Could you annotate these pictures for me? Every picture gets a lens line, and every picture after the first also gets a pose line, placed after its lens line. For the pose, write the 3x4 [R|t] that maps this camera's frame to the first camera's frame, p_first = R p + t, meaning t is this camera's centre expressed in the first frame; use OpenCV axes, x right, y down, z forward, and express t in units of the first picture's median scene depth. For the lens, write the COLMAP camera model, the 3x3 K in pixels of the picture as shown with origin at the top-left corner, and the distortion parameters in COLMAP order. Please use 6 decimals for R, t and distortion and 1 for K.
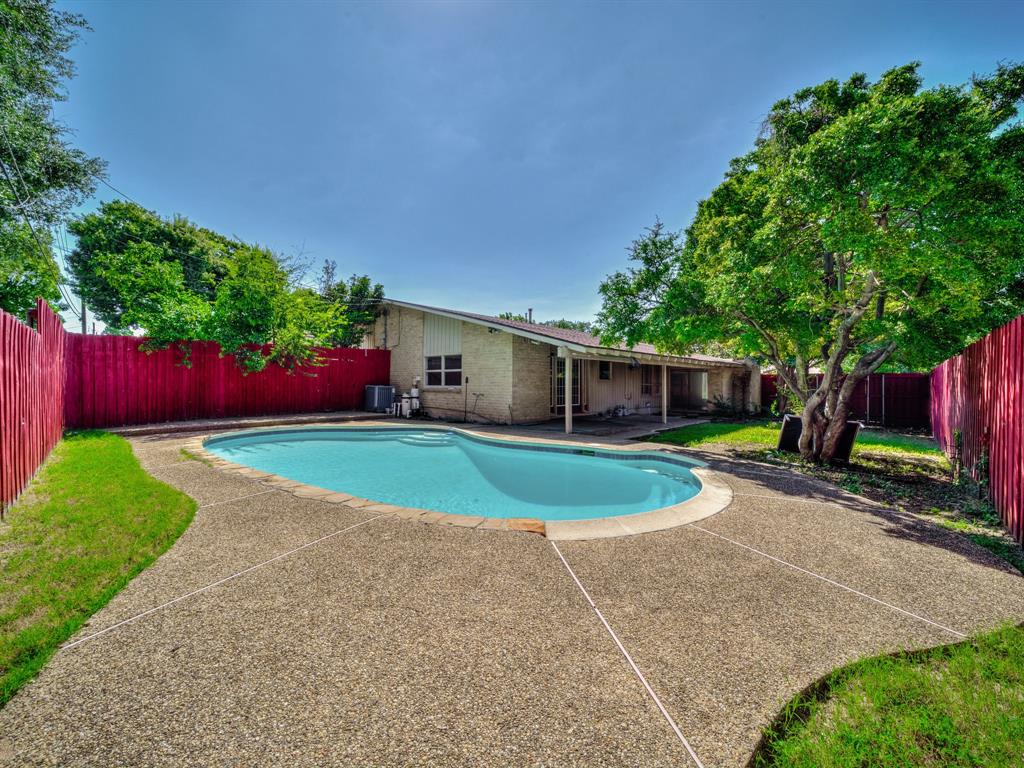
lens RADIAL K [[399.7, 0, 512.0], [0, 399.7, 384.0], [0, 0, 1]] dist [0.001242, 0.000022]
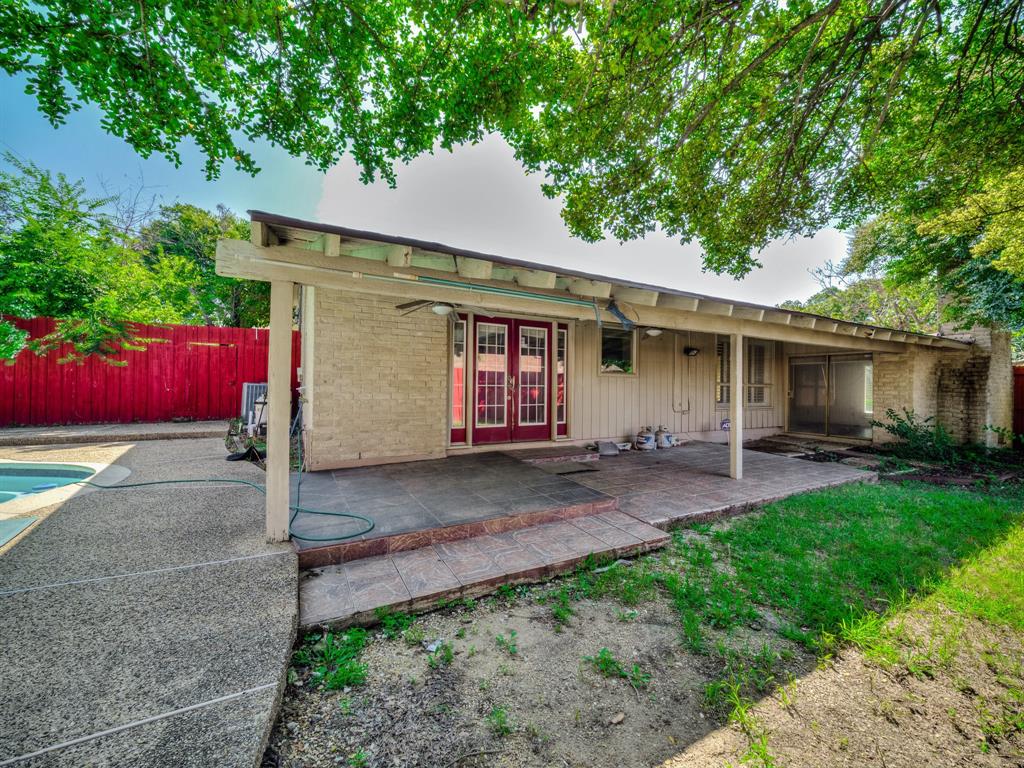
lens RADIAL K [[399.7, 0, 512.0], [0, 399.7, 384.0], [0, 0, 1]] dist [0.001242, 0.000022]
pose [[0.958667, 0.006855, -0.284449, 0.221975], [-0.008637, 0.999950, -0.005010, 0.005037], [0.284400, 0.007260, 0.958678, 0.439016]]
